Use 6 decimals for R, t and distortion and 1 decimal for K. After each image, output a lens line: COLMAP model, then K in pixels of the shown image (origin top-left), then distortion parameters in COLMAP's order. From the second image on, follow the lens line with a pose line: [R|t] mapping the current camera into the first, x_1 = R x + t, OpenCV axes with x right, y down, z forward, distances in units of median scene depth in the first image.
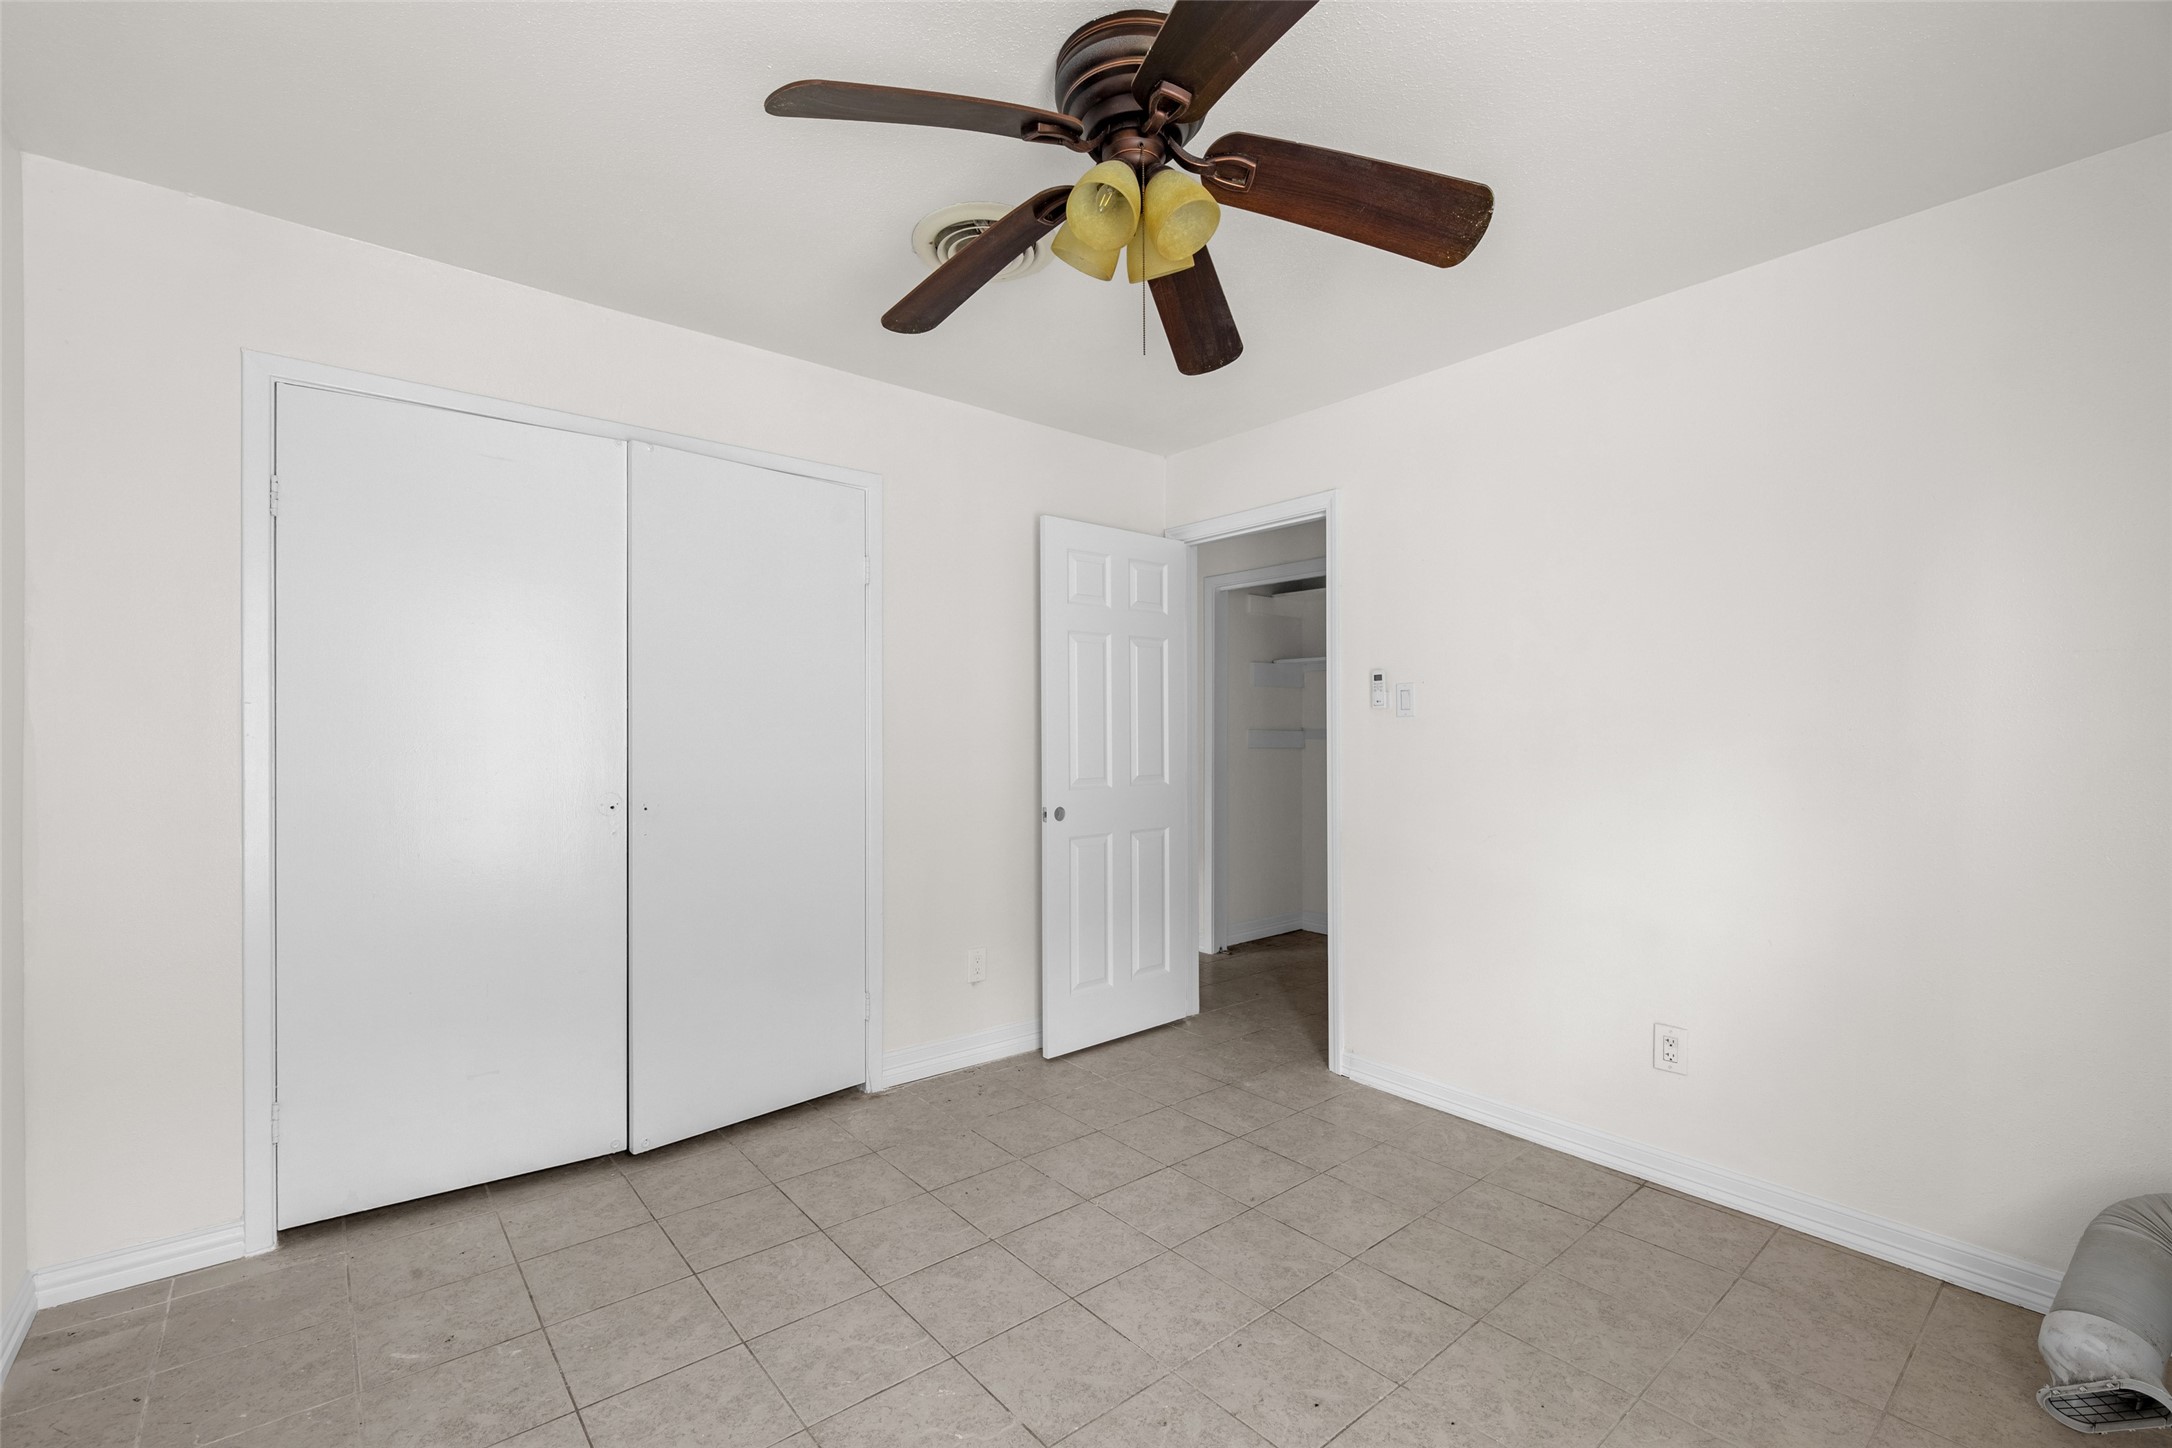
lens RADIAL K [[937.1, 0, 1095.0], [0, 937.1, 731.5], [0, 0, 1]] dist [-0.000655, -0.001893]
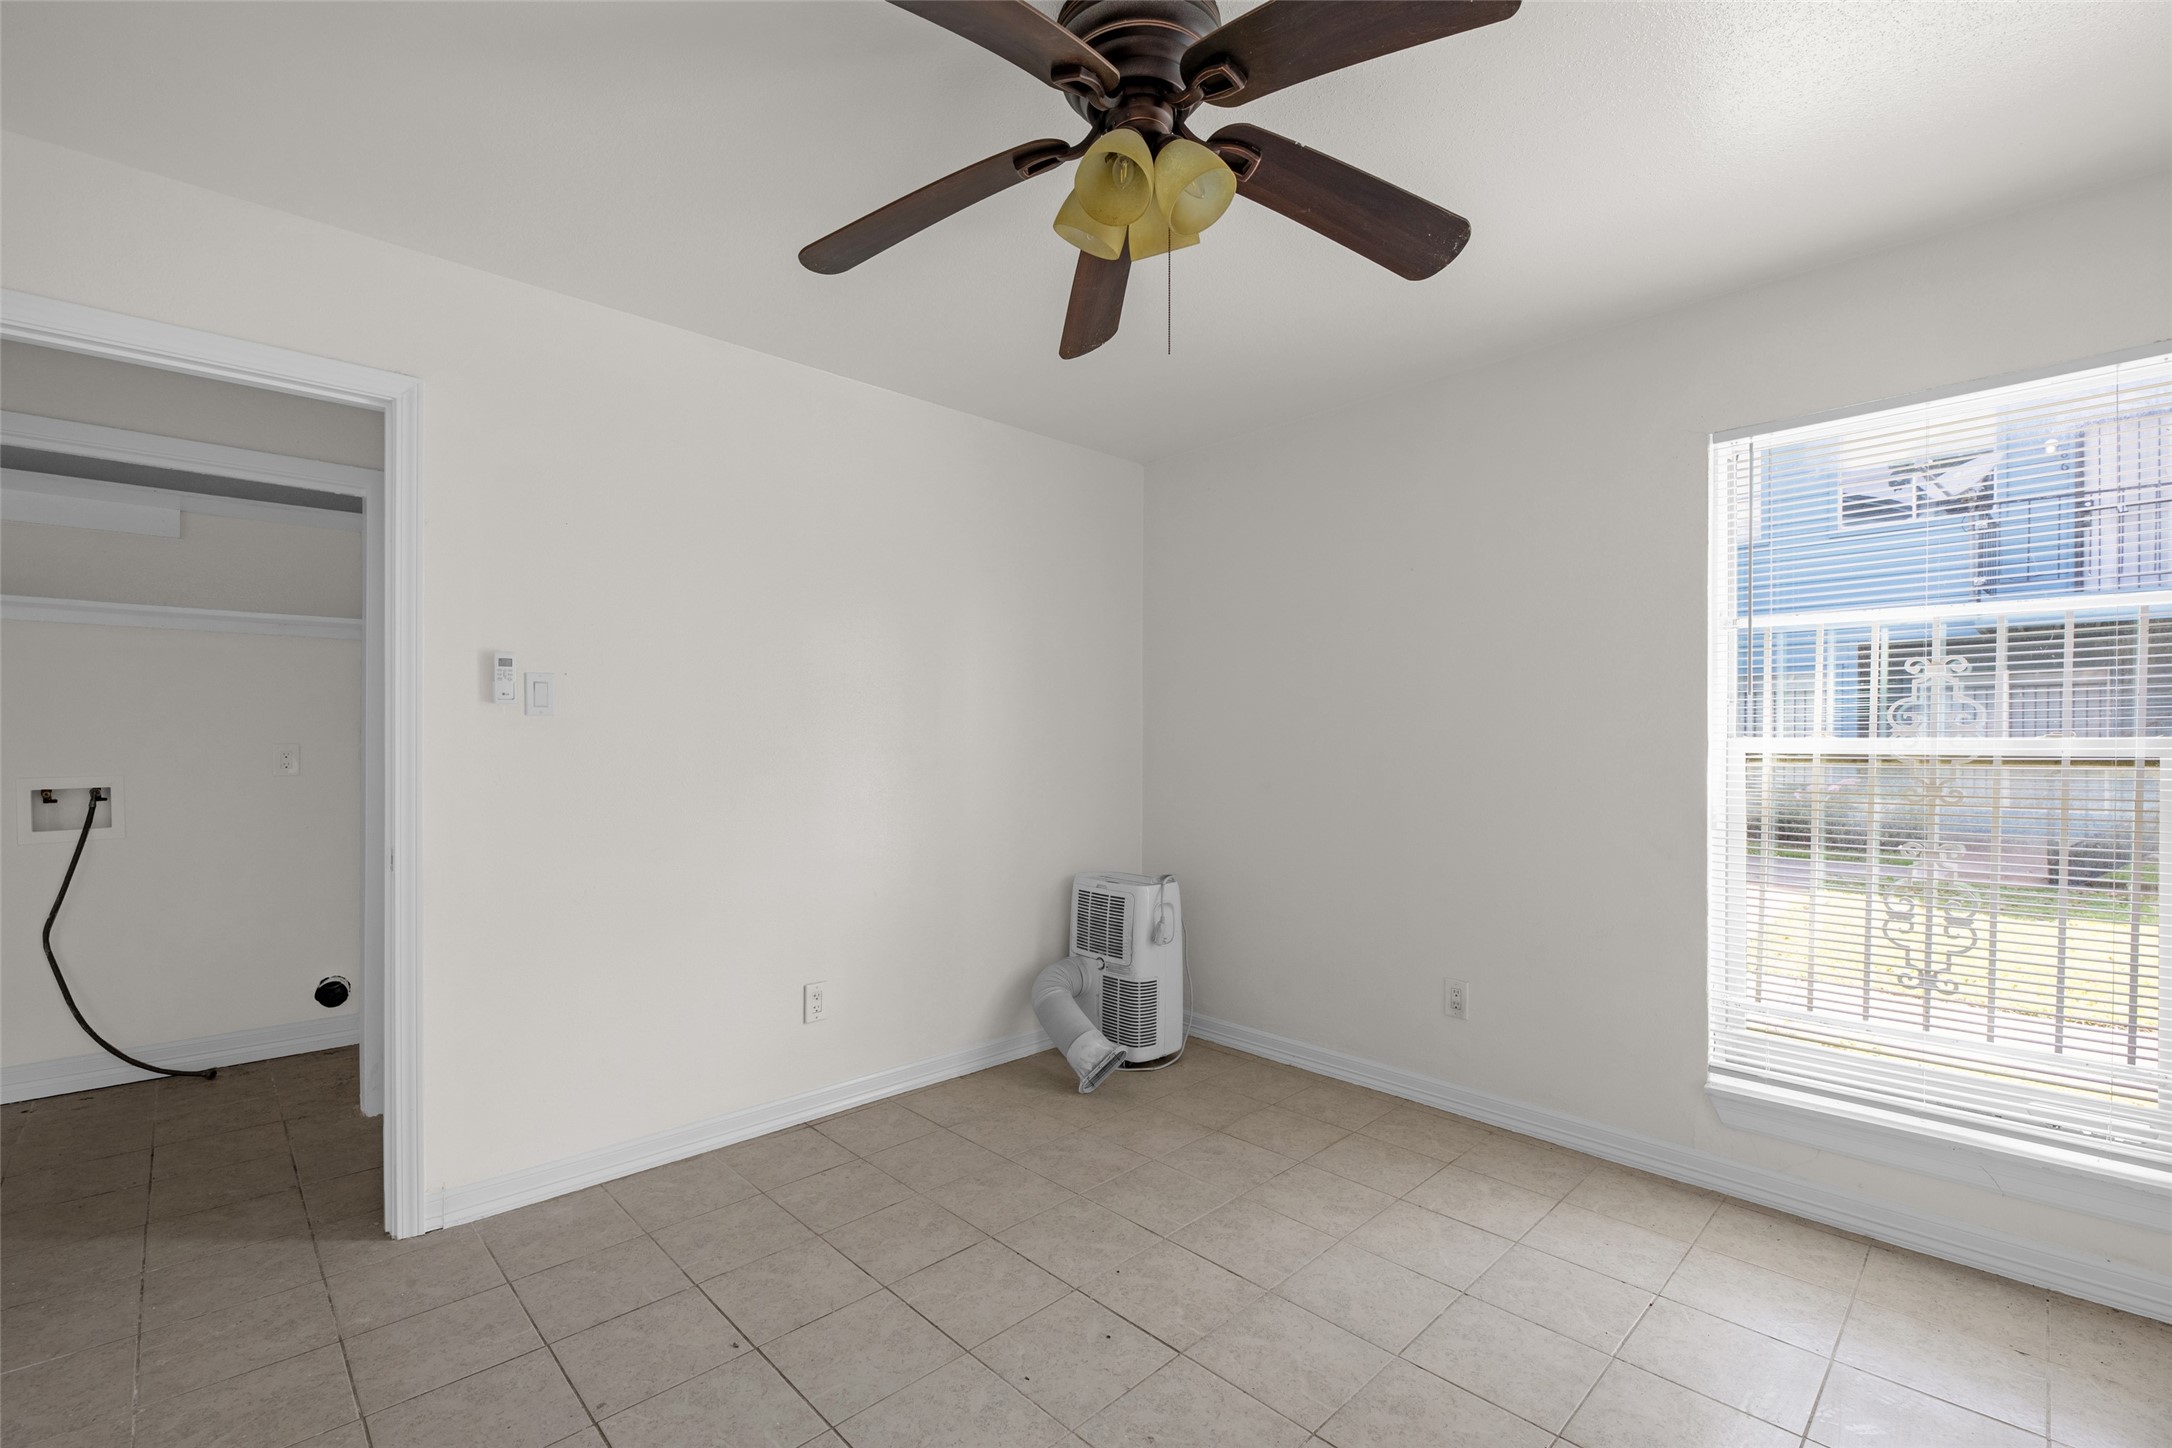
lens RADIAL K [[937.1, 0, 1062.4], [0, 937.1, 738.1], [0, 0, 1]] dist [-0.000655, -0.001893]
pose [[-0.051697, -0.001076, 0.998662, -0.669526], [-0.001624, 0.999998, 0.000994, 0.002132], [-0.998661, -0.001570, -0.051699, 0.849759]]
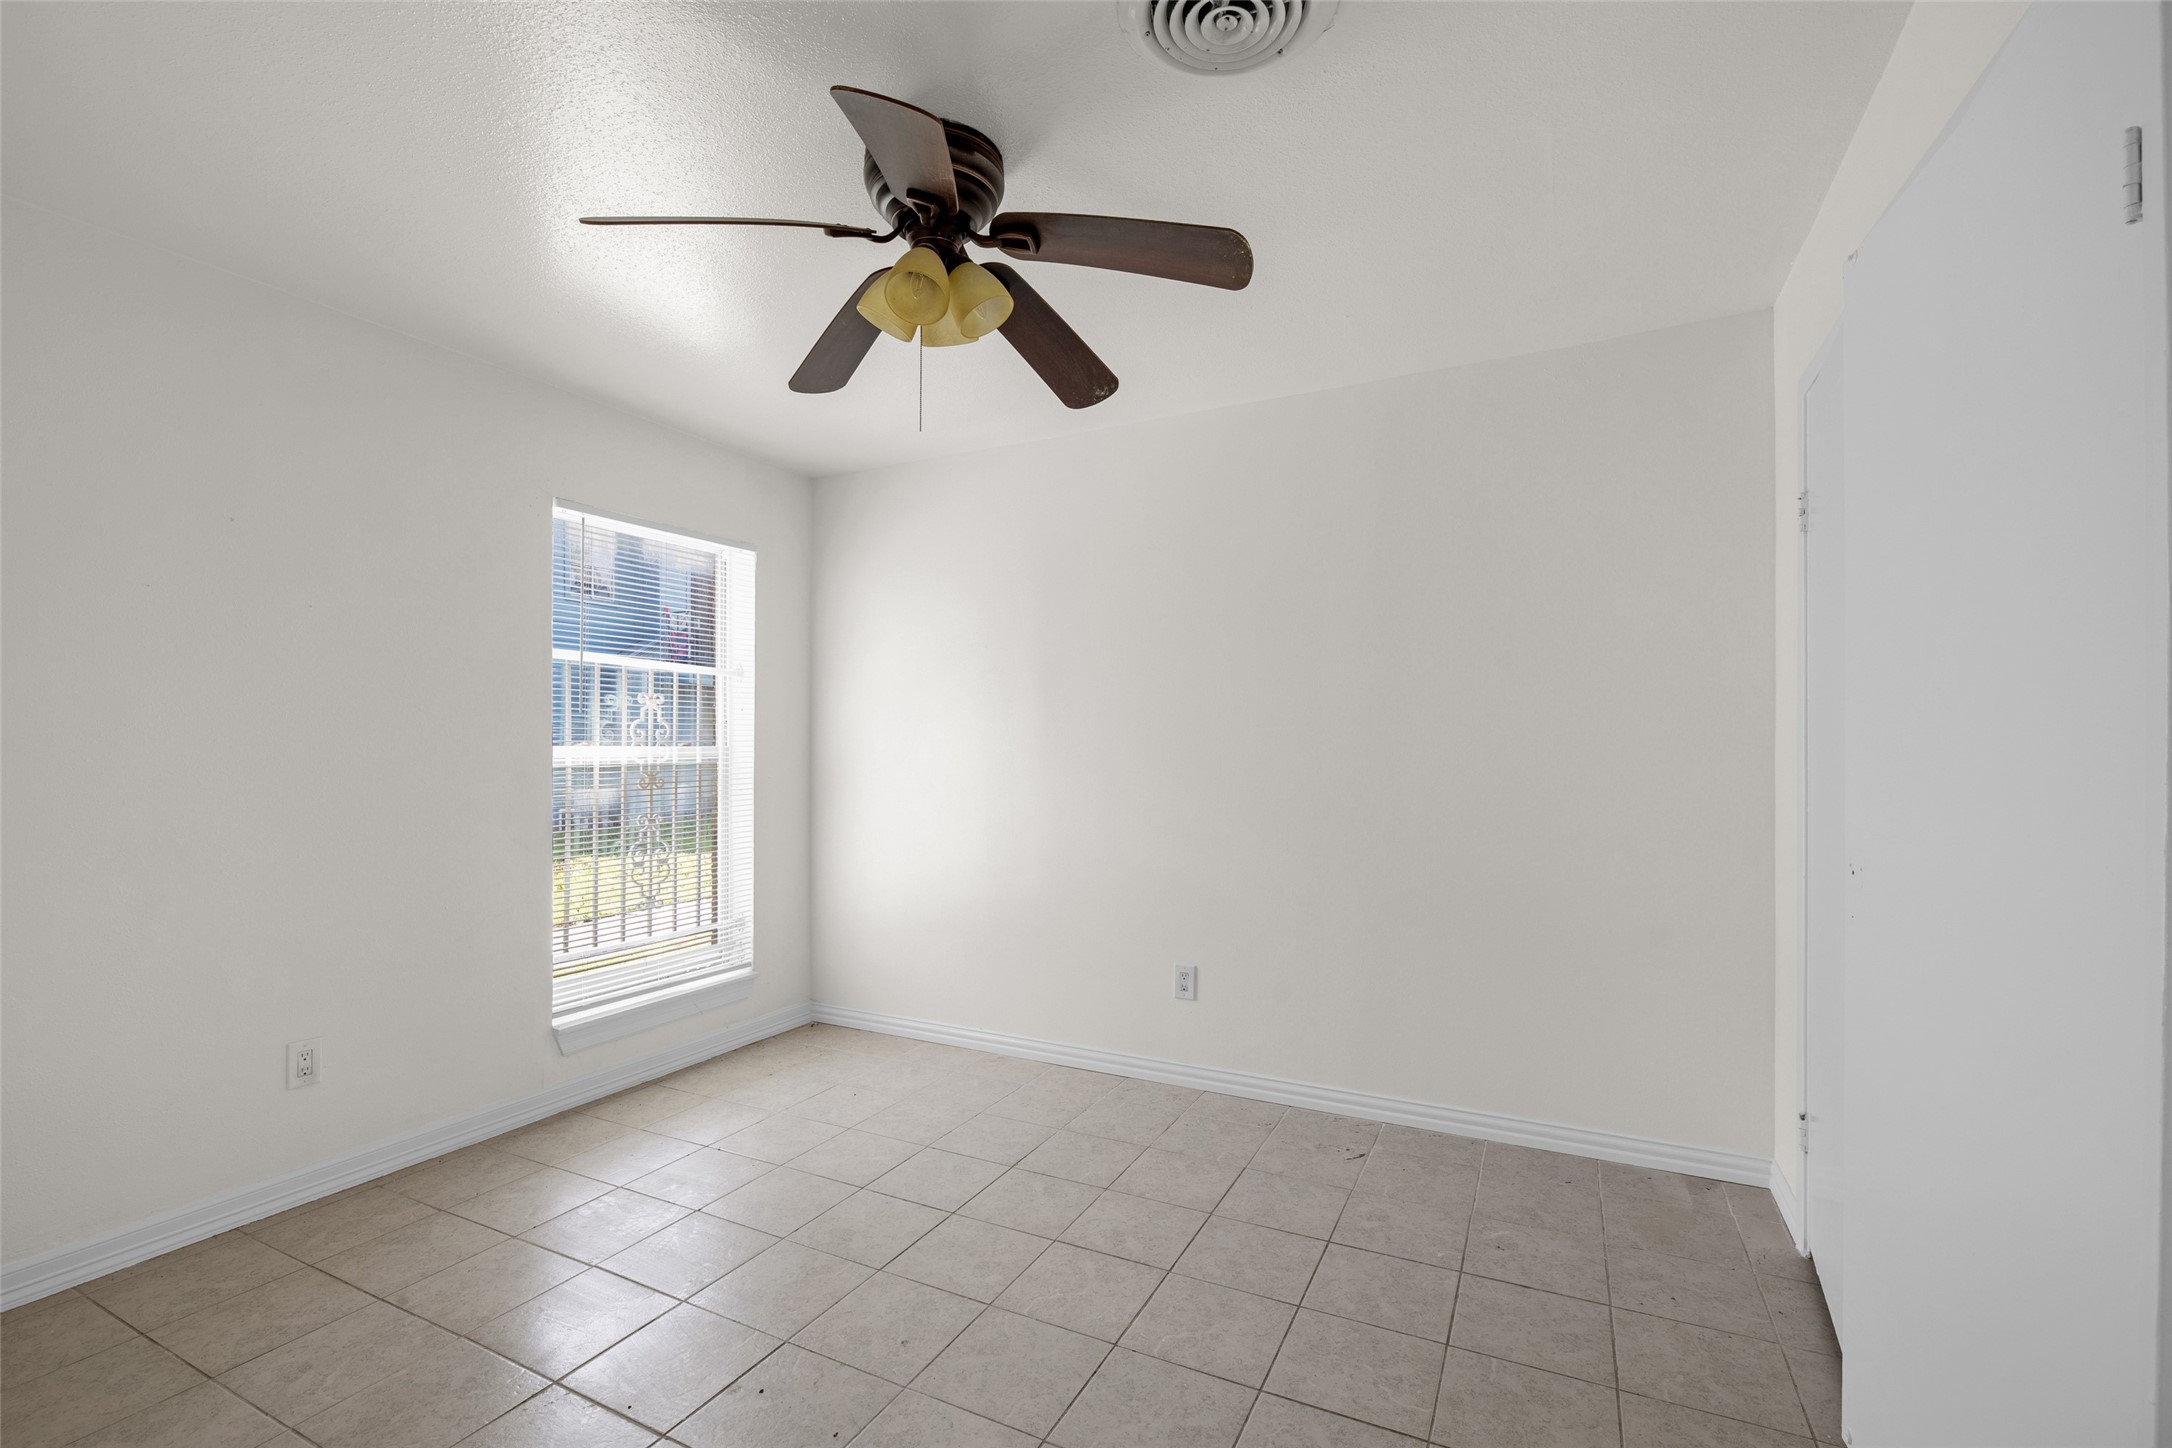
lens RADIAL K [[937.1, 0, 1084.9], [0, 937.1, 723.0], [0, 0, 1]] dist [-0.000655, -0.001893]
pose [[-0.921037, -0.012901, -0.389262, 0.244313], [-0.002527, 0.999628, -0.027152, 0.001322], [0.389467, -0.024024, -0.920727, 1.618615]]
